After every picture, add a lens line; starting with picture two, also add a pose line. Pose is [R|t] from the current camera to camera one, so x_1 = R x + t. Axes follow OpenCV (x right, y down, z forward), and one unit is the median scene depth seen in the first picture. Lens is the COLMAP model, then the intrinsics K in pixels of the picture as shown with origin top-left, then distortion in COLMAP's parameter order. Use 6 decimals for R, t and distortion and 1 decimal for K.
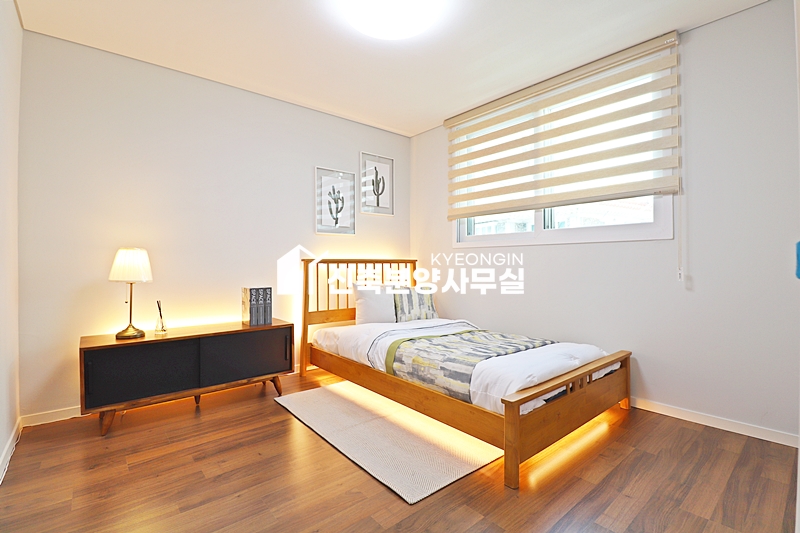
lens RADIAL K [[367.5, 0, 401.6], [0, 367.5, 264.2], [0, 0, 1]] dist [-0.006410, -0.009787]
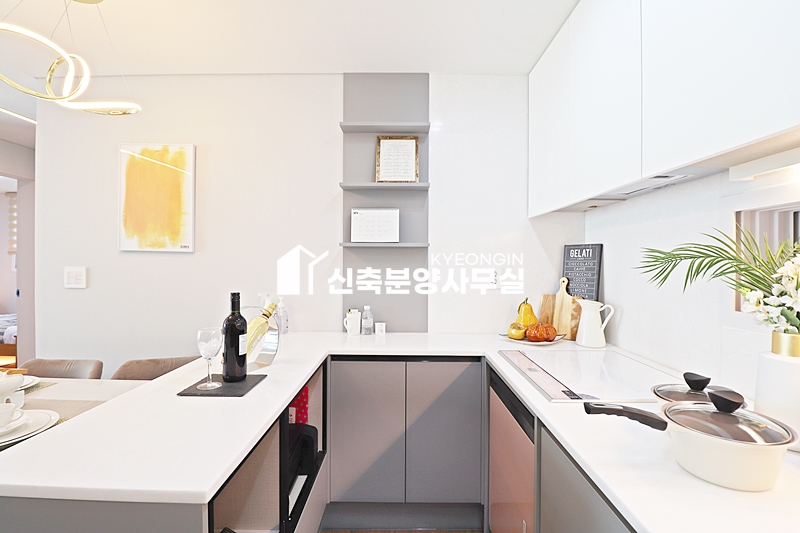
lens RADIAL K [[367.5, 0, 400.7], [0, 367.5, 263.8], [0, 0, 1]] dist [-0.006410, -0.009787]
pose [[0.650858, 0.004010, 0.759189, 0.048823], [-0.005872, 0.999983, -0.000248, -0.086219], [-0.759177, -0.004296, 0.650870, -1.329780]]
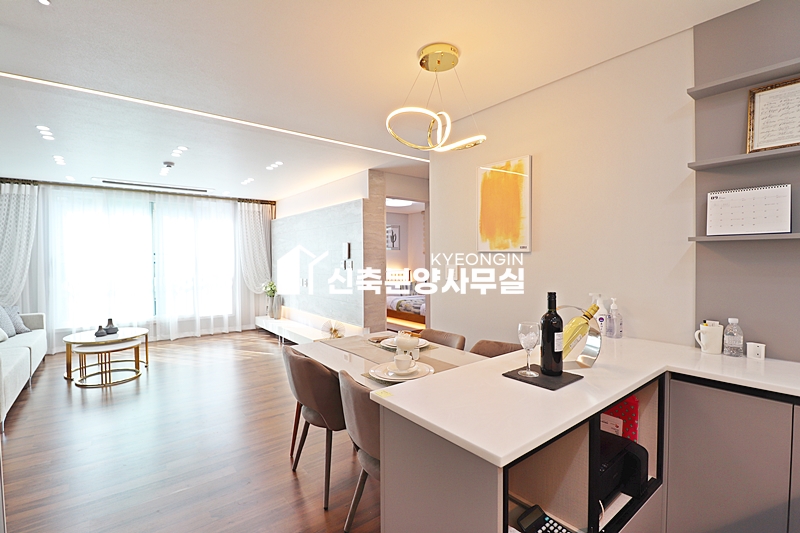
lens RADIAL K [[367.5, 0, 403.5], [0, 367.5, 263.0], [0, 0, 1]] dist [-0.006410, -0.009787]
pose [[0.999571, -0.001539, -0.029251, 0.069063], [0.001914, 0.999916, 0.012798, -0.091695], [0.029229, -0.012848, 0.999490, -1.355415]]
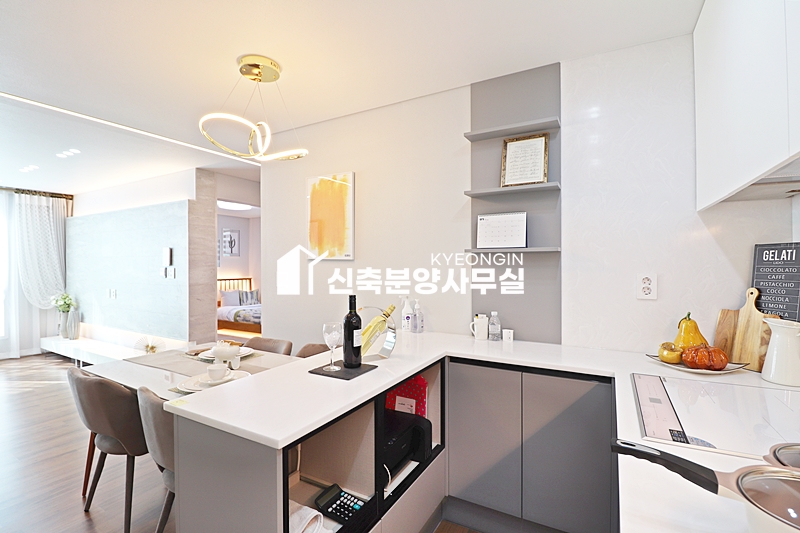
lens RADIAL K [[367.5, 0, 399.0], [0, 367.5, 264.3], [0, 0, 1]] dist [-0.006410, -0.009787]
pose [[0.936776, 0.002002, 0.349924, 0.104638], [-0.000917, 0.999994, -0.003265, -0.091522], [-0.349929, 0.002737, 0.936772, -1.393248]]
